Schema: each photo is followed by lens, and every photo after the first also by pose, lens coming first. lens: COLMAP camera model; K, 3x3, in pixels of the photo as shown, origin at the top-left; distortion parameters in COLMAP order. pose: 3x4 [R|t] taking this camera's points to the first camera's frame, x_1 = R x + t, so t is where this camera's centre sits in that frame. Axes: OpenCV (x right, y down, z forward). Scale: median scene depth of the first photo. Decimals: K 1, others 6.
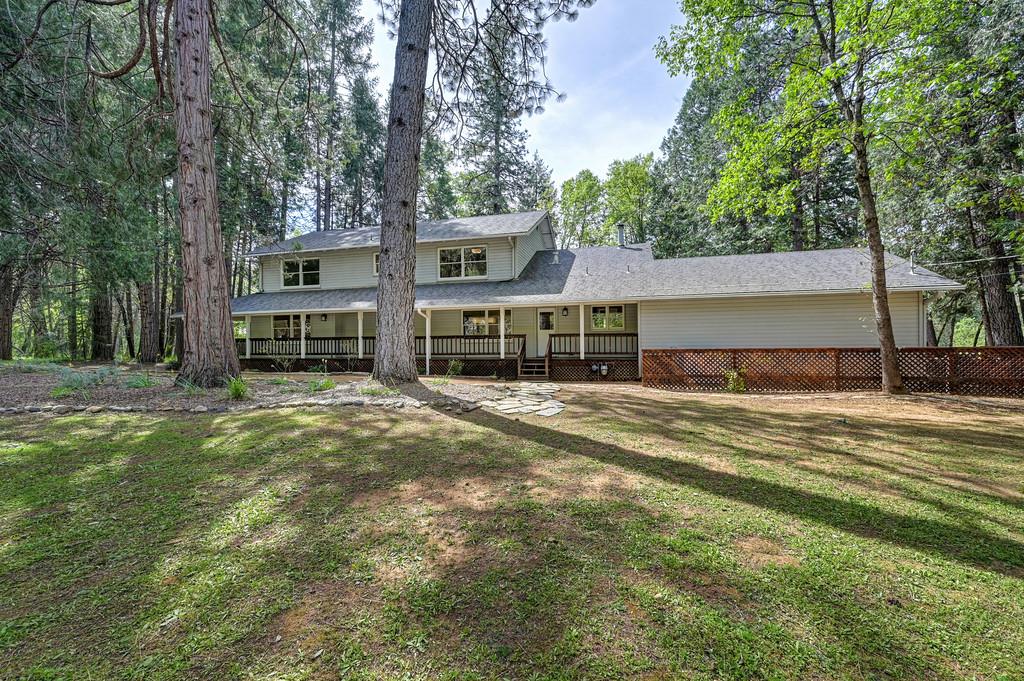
lens RADIAL K [[405.0, 0, 512.2], [0, 405.0, 343.3], [0, 0, 1]] dist [0.000857, 0.000075]
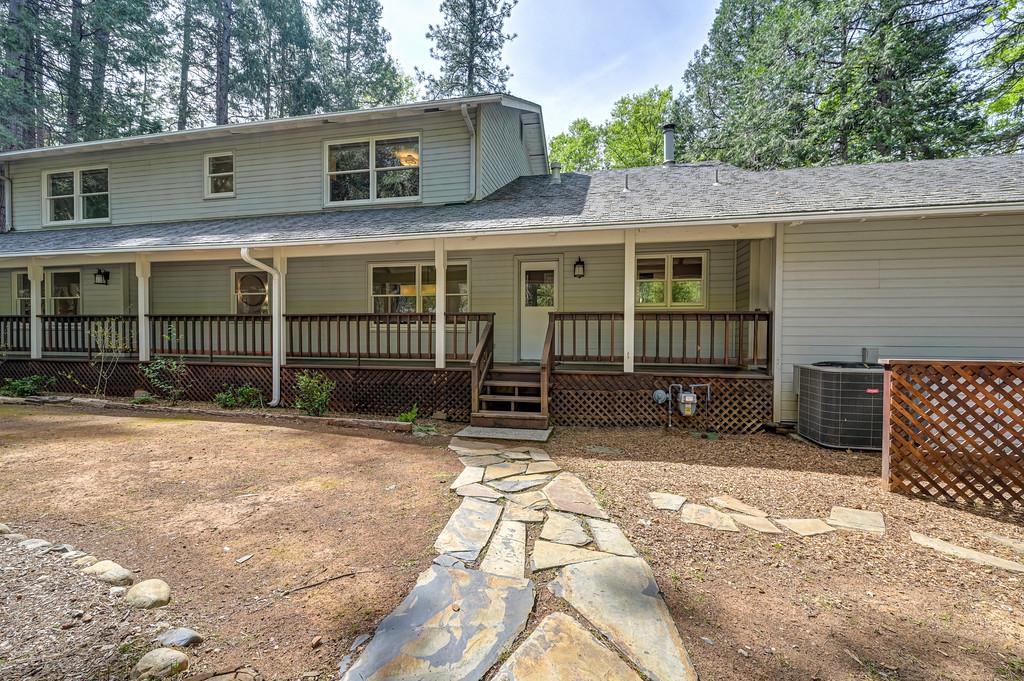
lens RADIAL K [[405.0, 0, 514.0], [0, 405.0, 338.0], [0, 0, 1]] dist [0.000857, 0.000075]
pose [[0.998389, 0.013868, 0.055016, 0.028793], [-0.014535, 0.999825, 0.011757, -0.000573], [-0.054843, -0.012537, 0.998416, 0.527085]]
